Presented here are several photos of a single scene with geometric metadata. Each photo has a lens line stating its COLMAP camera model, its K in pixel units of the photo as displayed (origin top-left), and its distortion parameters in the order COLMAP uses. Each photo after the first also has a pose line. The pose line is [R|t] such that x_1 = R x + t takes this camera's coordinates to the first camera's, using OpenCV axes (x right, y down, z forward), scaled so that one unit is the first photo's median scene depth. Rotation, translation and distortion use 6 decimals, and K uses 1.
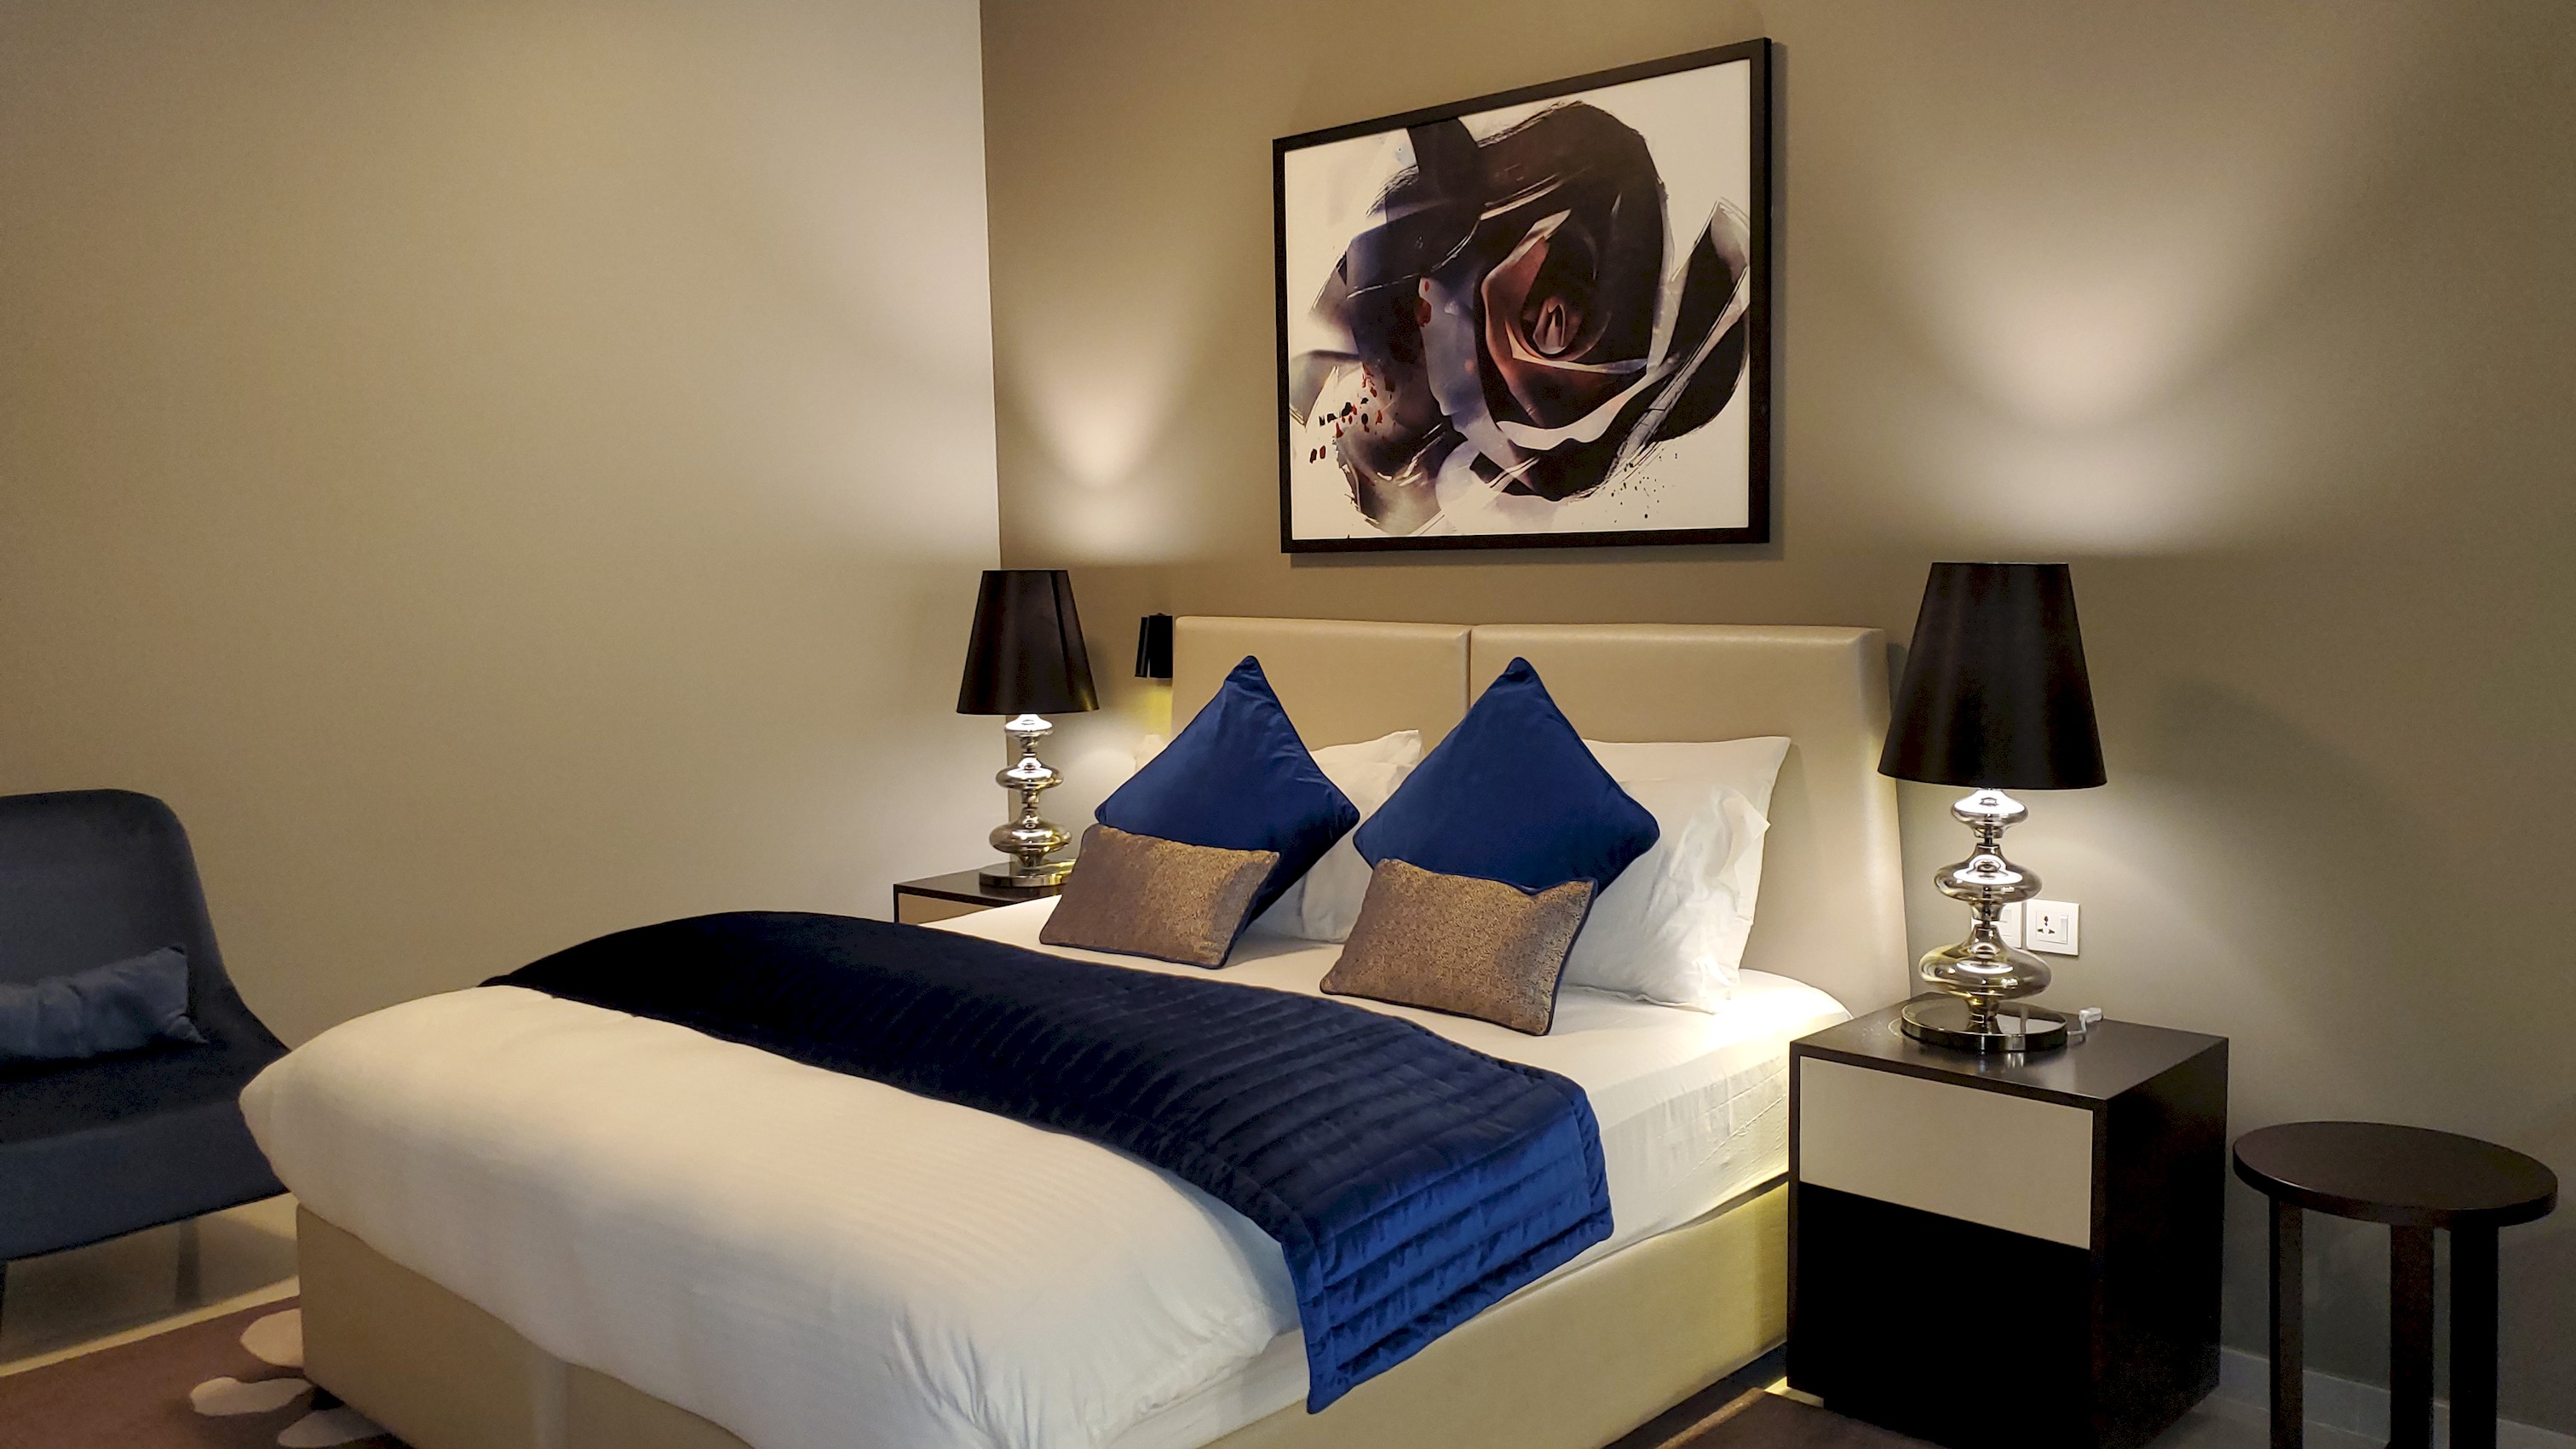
lens RADIAL K [[1868.7, 0, 1293.7], [0, 1868.7, 733.1], [0, 0, 1]] dist [0.071706, -0.068850]
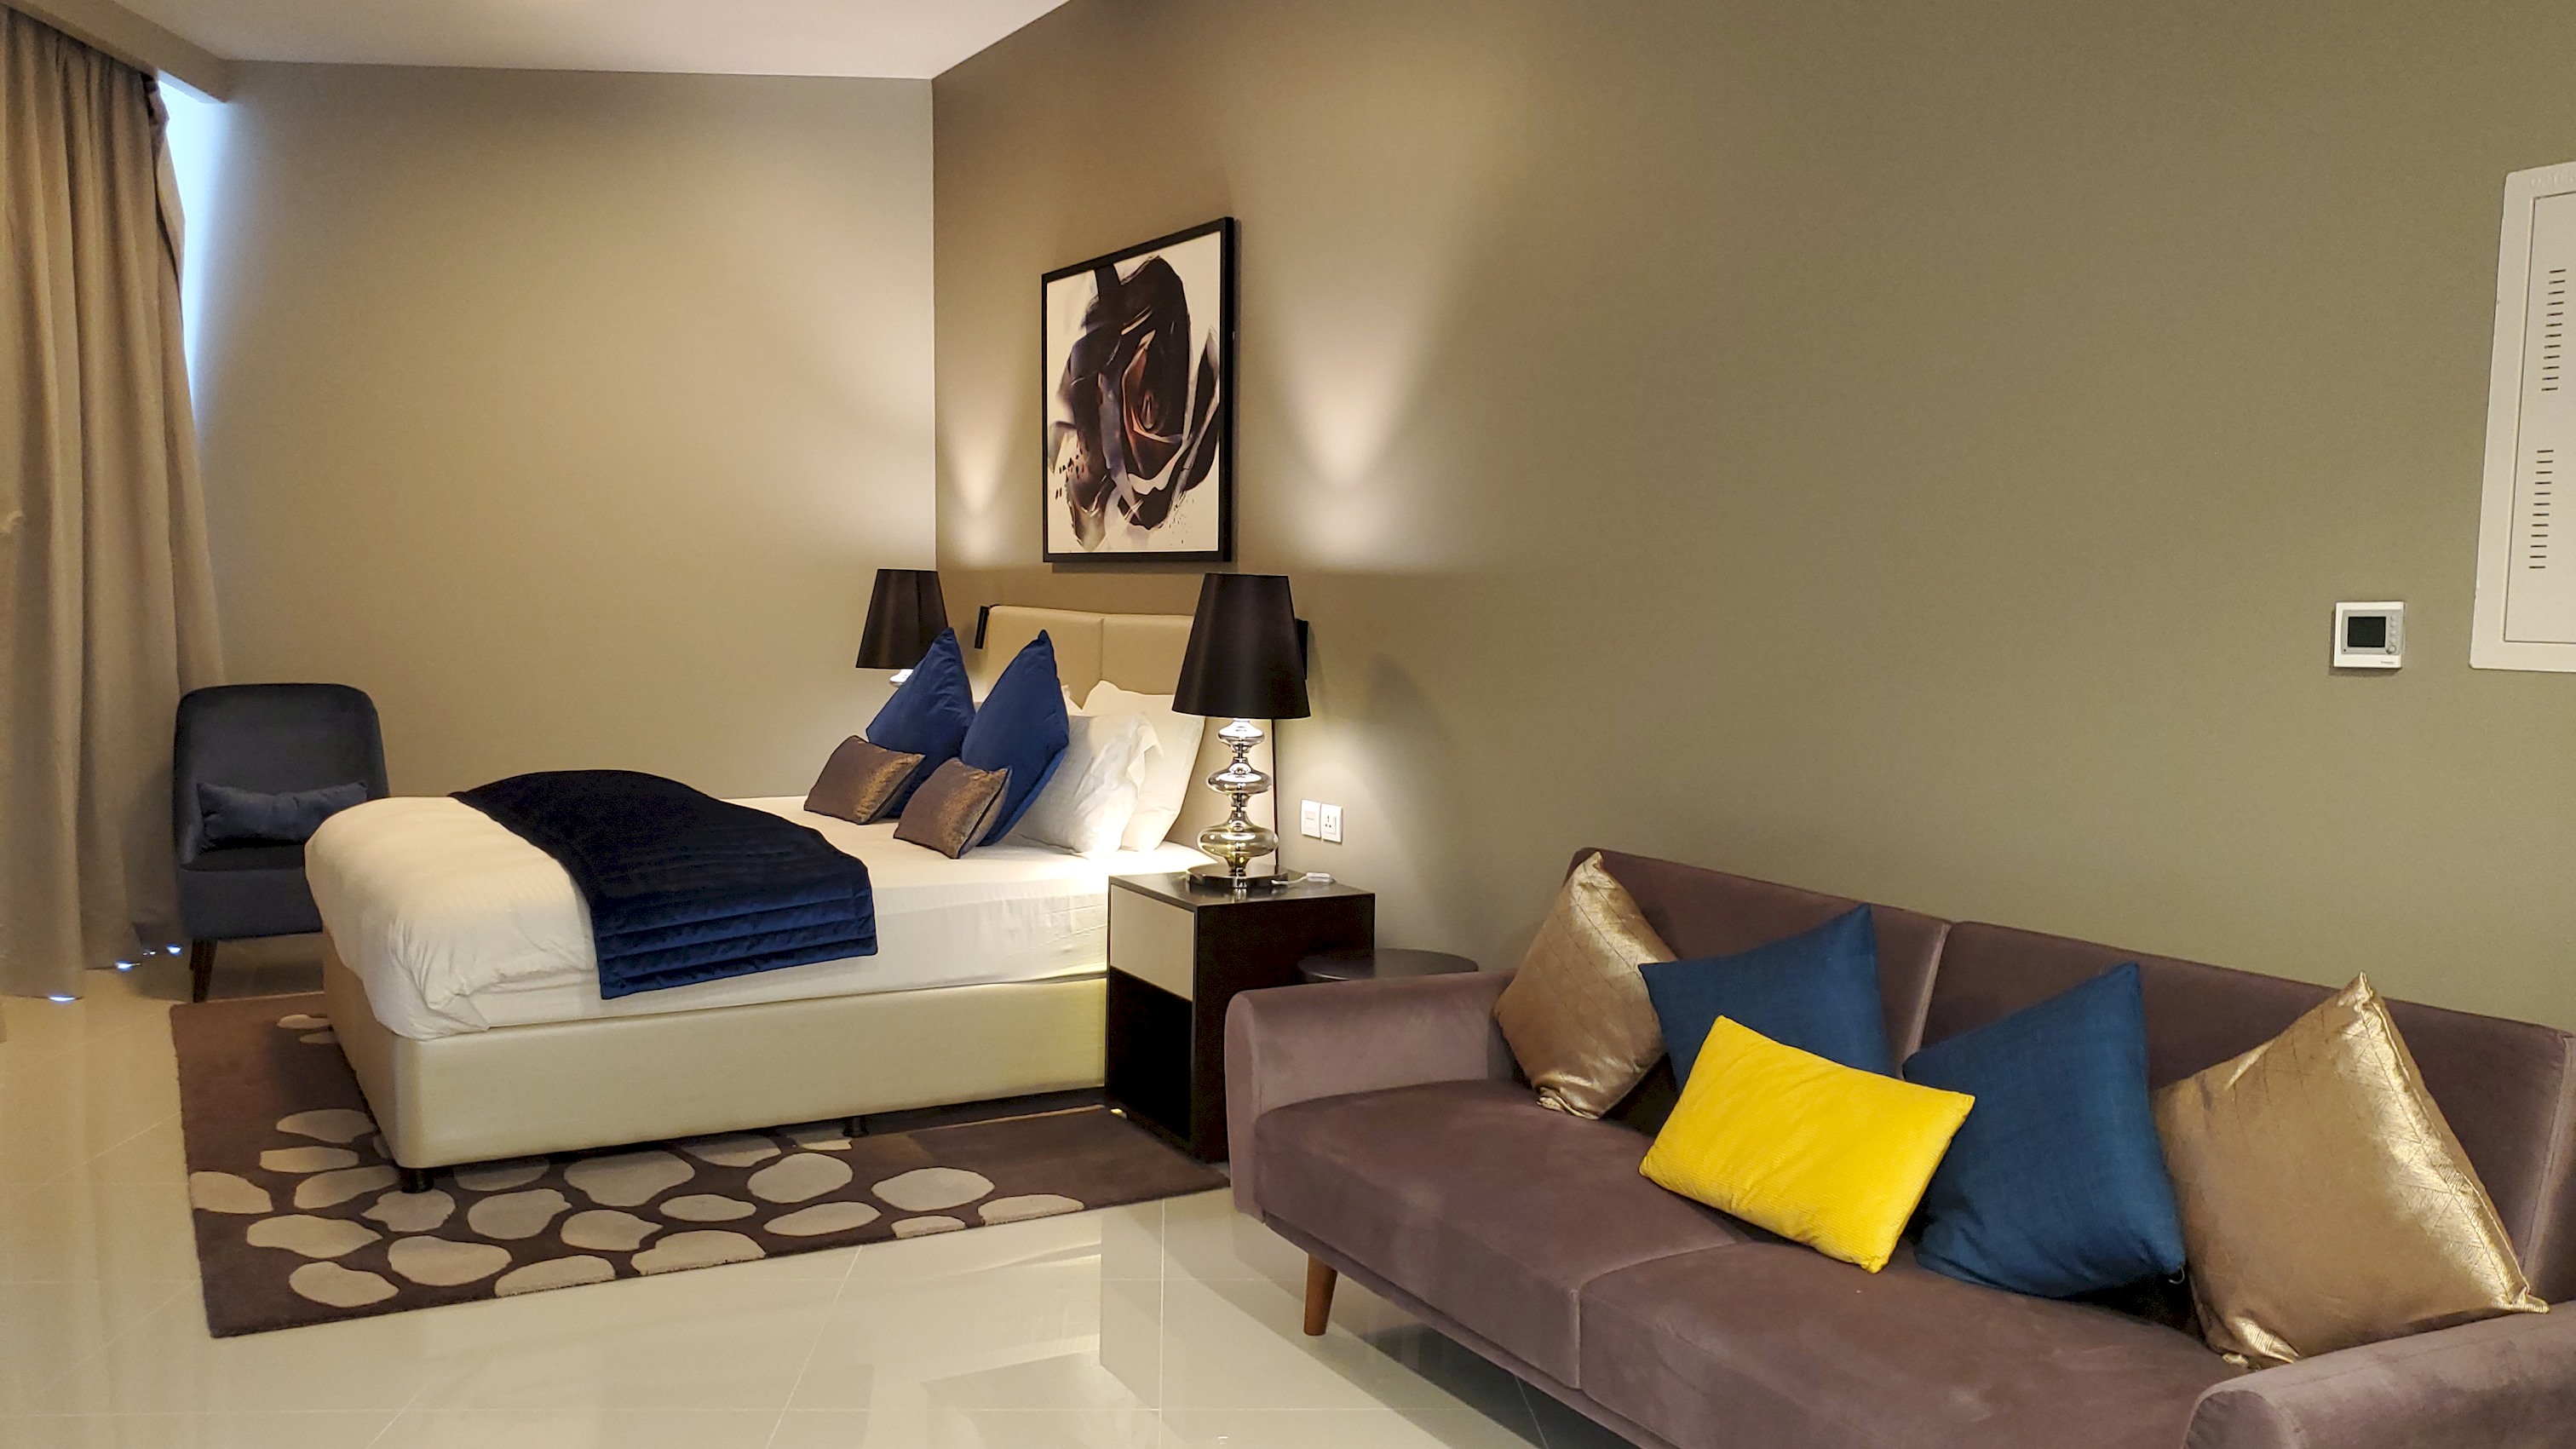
lens RADIAL K [[1801.3, 0, 1287.7], [0, 1801.3, 745.2], [0, 0, 1]] dist [0.187031, -0.330266]
pose [[0.960033, 0.055277, -0.274374, 0.655331], [-0.056839, 0.998381, 0.002262, 0.035111], [0.274055, 0.013424, 0.961620, -0.328874]]
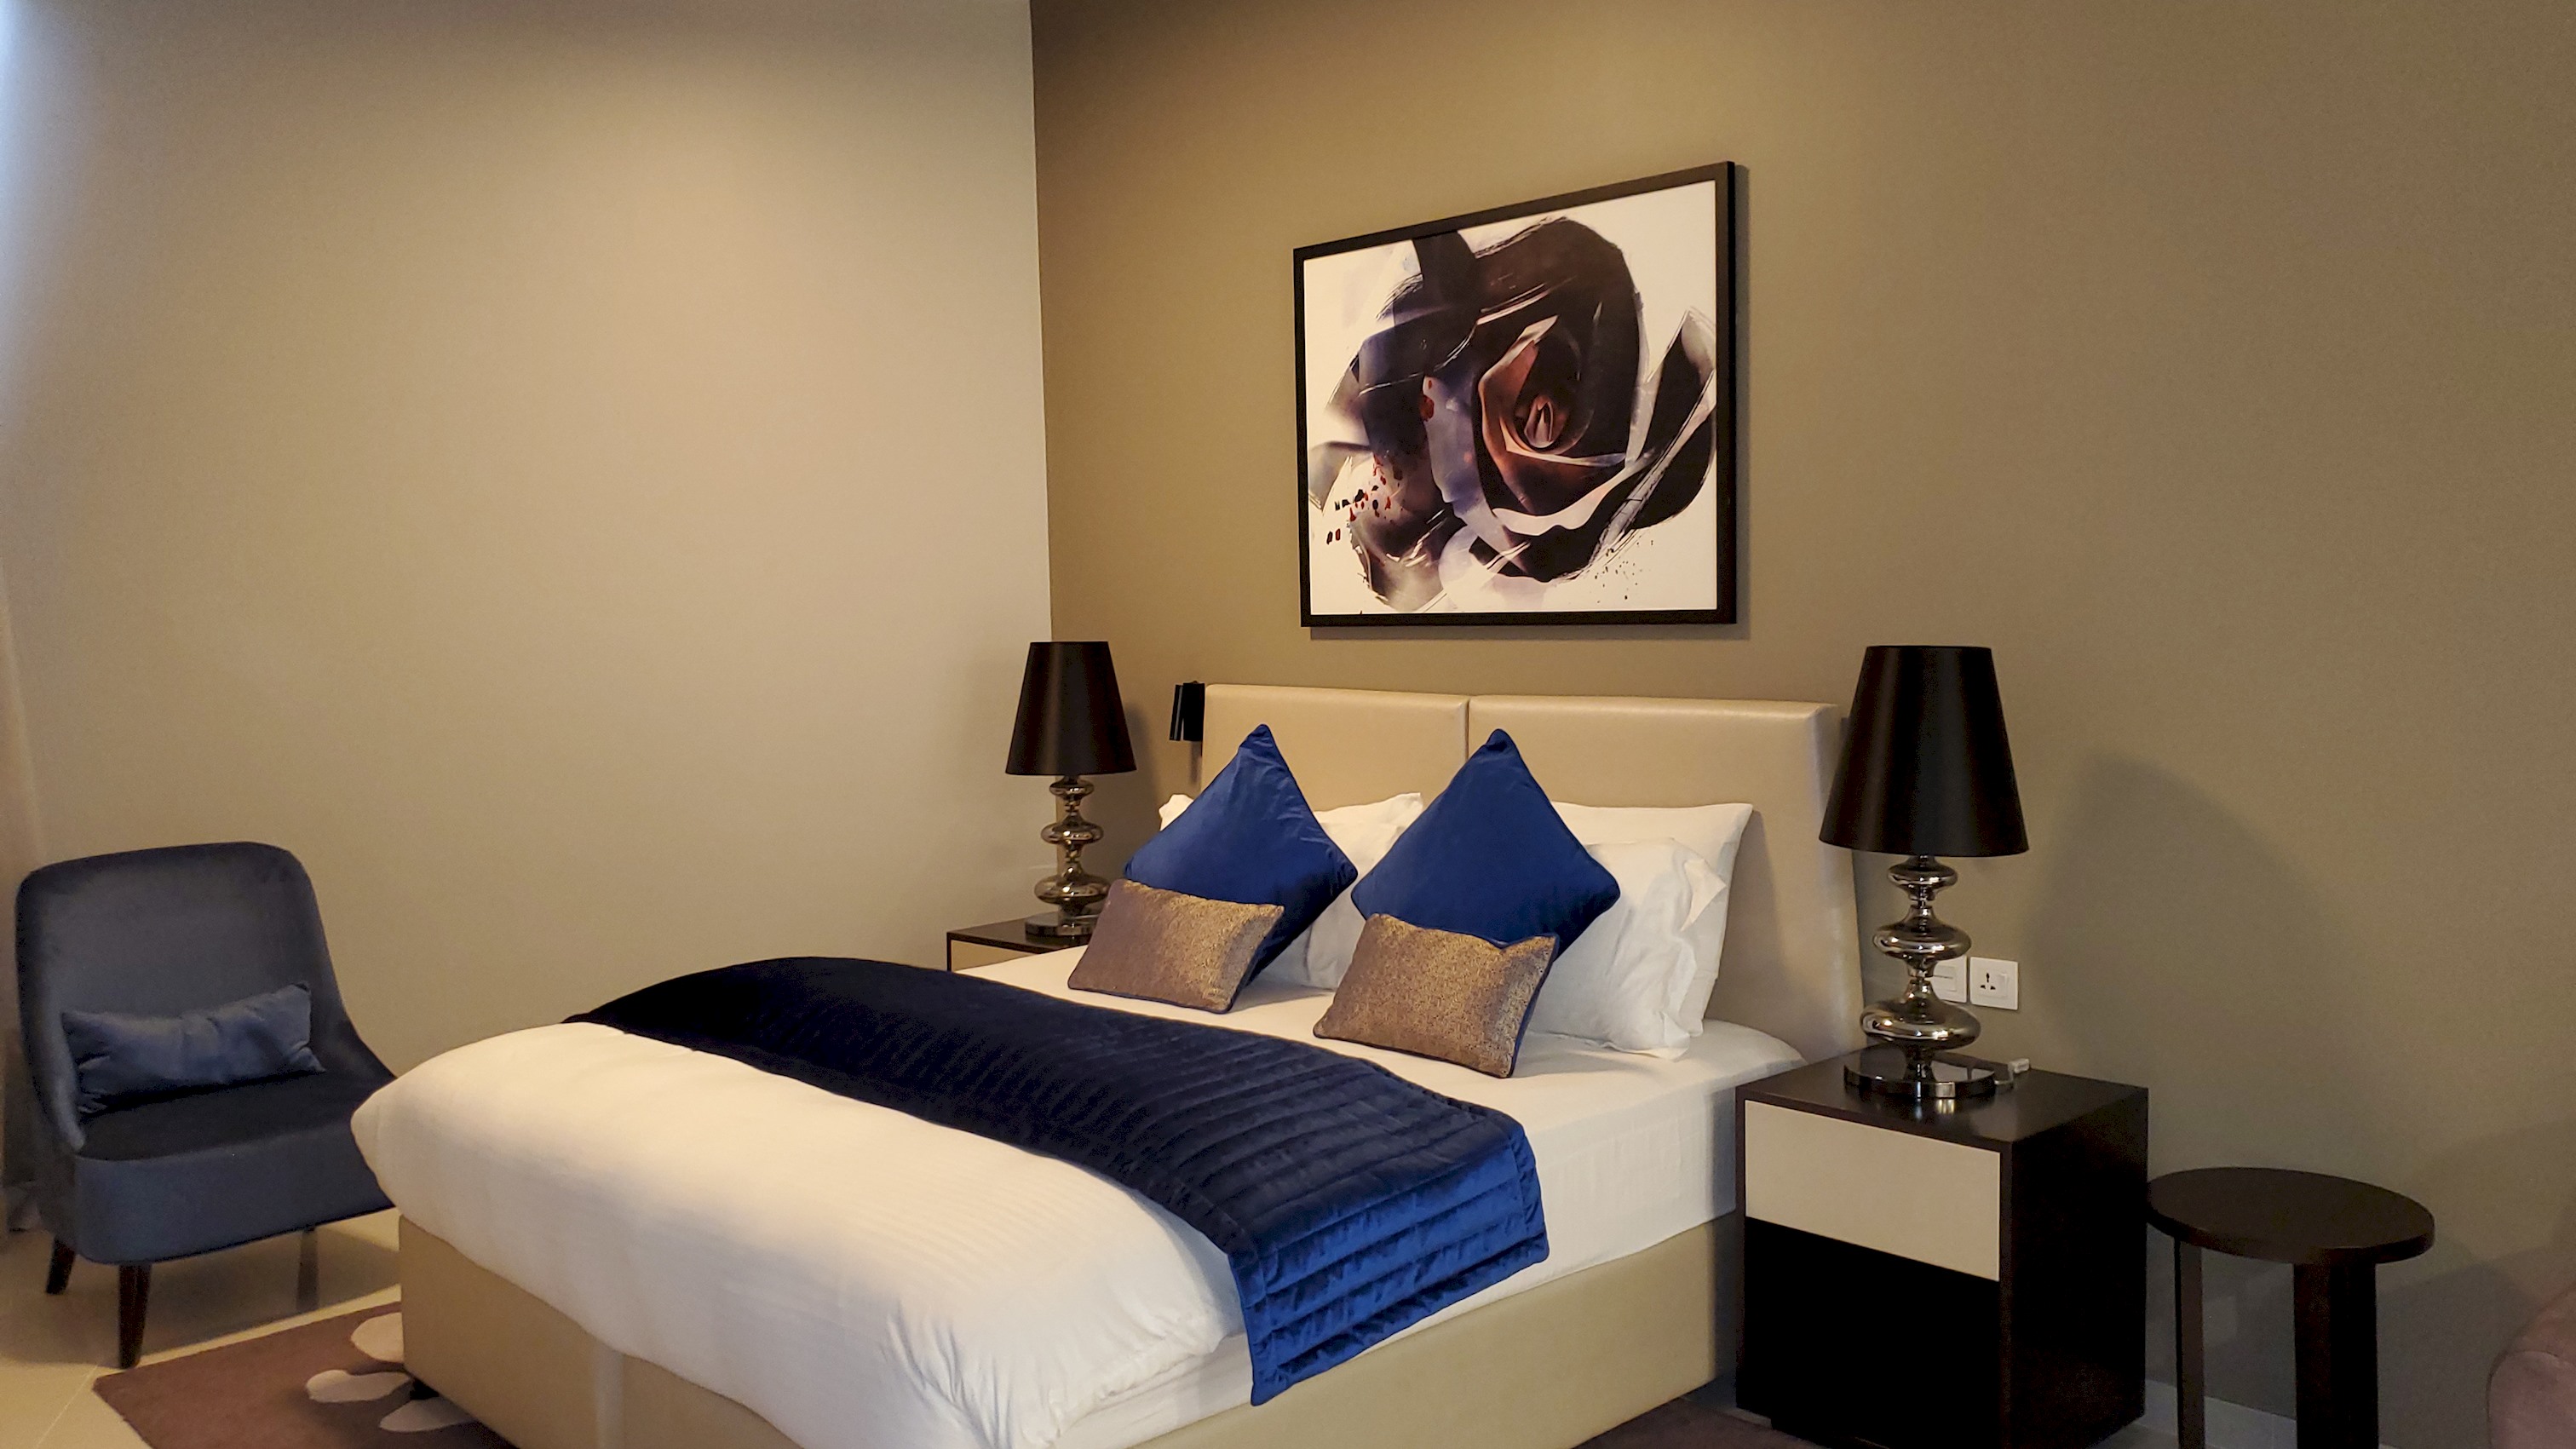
lens RADIAL K [[1861.0, 0, 1288.0], [0, 1861.0, 724.5], [0, 0, 1]] dist [0.084527, -0.116215]
pose [[0.998583, 0.002162, -0.053164, 0.050173], [-0.003700, 0.999577, -0.028848, -0.010564], [0.053079, 0.029004, 0.998169, -0.082290]]
